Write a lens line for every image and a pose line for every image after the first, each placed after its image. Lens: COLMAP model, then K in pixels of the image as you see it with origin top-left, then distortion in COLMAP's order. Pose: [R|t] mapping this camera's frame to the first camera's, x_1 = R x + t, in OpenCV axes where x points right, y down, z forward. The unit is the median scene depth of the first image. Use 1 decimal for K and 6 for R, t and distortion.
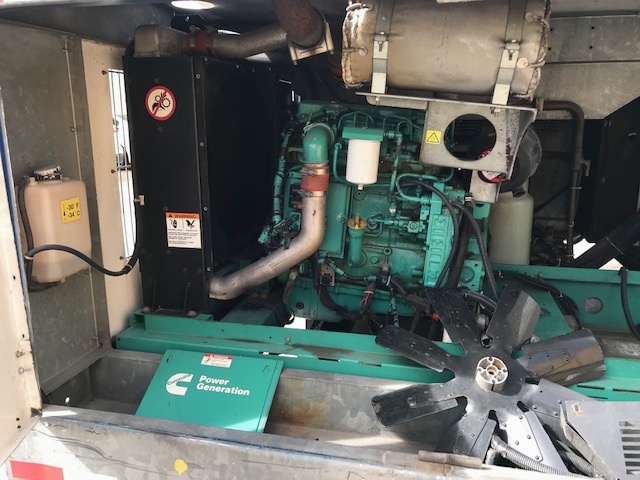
lens RADIAL K [[529.5, 0, 320.0], [0, 529.5, 240.0], [0, 0, 1]] dist [0.006266, -0.002894]
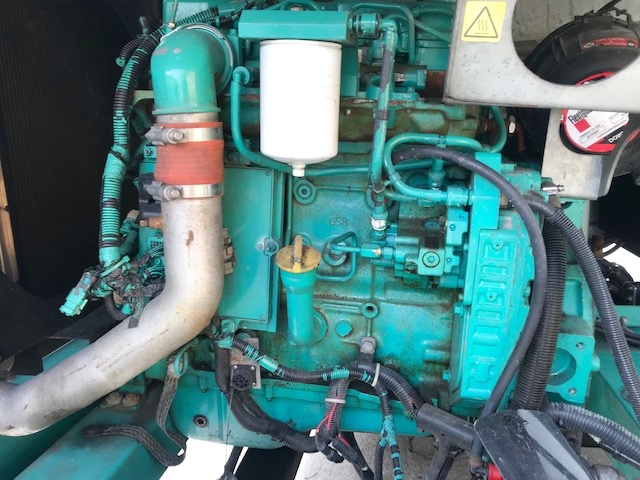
lens RADIAL K [[529.5, 0, 320.0], [0, 529.5, 240.0], [0, 0, 1]] dist [0.006266, -0.002894]
pose [[0.997832, -0.044737, 0.048263, 0.067806], [0.045993, 0.998623, -0.025239, -0.034104], [-0.047068, 0.027404, 0.998516, 0.570848]]
